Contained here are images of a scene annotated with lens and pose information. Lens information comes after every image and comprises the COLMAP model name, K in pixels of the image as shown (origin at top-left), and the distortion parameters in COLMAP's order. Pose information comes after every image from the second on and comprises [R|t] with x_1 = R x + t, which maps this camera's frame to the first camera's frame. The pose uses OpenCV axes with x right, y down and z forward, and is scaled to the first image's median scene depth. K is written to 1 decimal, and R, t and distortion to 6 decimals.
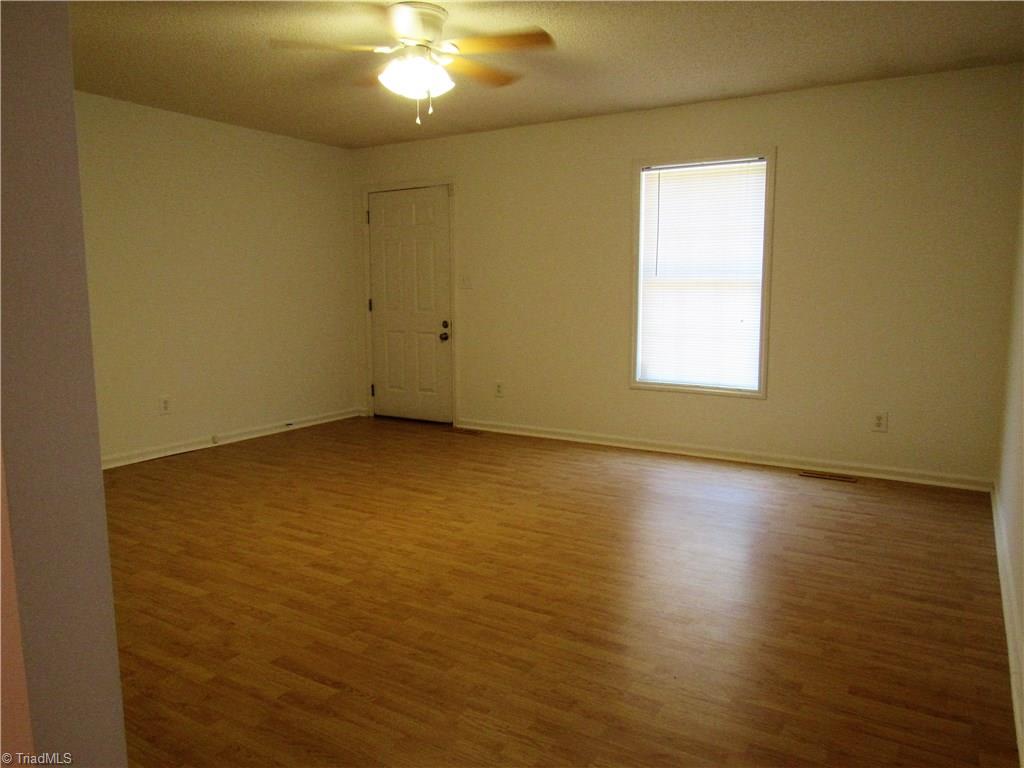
lens RADIAL K [[734.1, 0, 507.4], [0, 734.1, 385.0], [0, 0, 1]] dist [-0.018099, -0.003803]
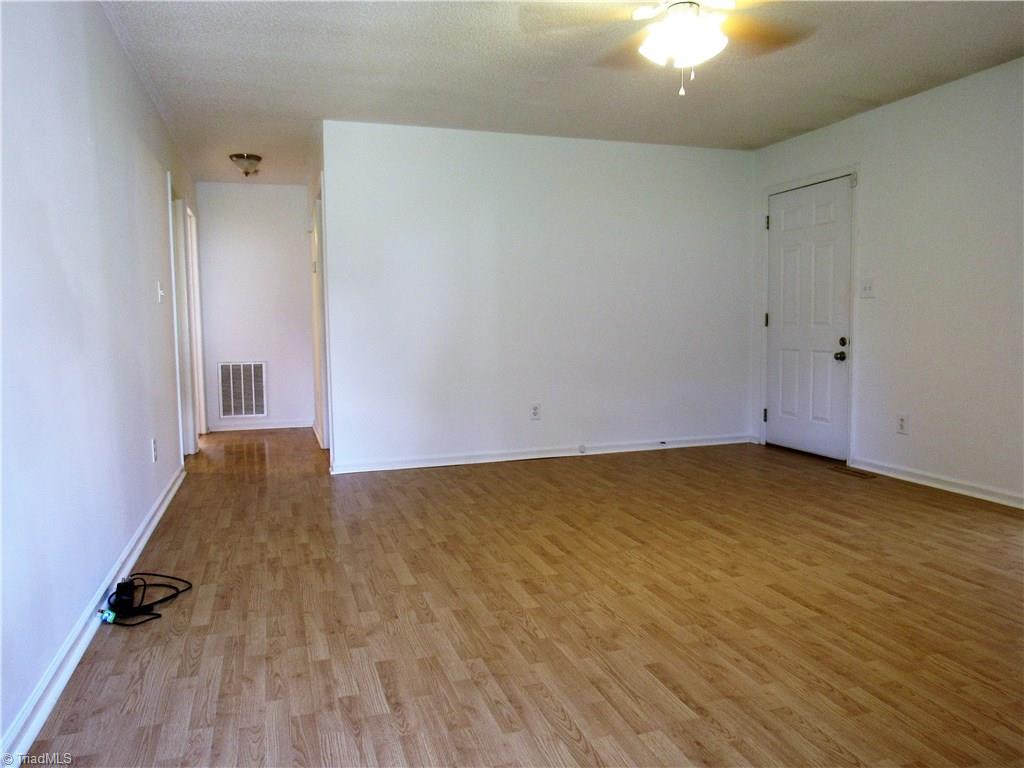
lens RADIAL K [[734.1, 0, 513.8], [0, 734.1, 381.5], [0, 0, 1]] dist [-0.018099, -0.003803]
pose [[0.772584, 0.046394, -0.633215, 0.247510], [-0.073239, 0.997181, -0.016298, 0.005711], [0.630674, 0.058968, 0.773804, 0.202712]]
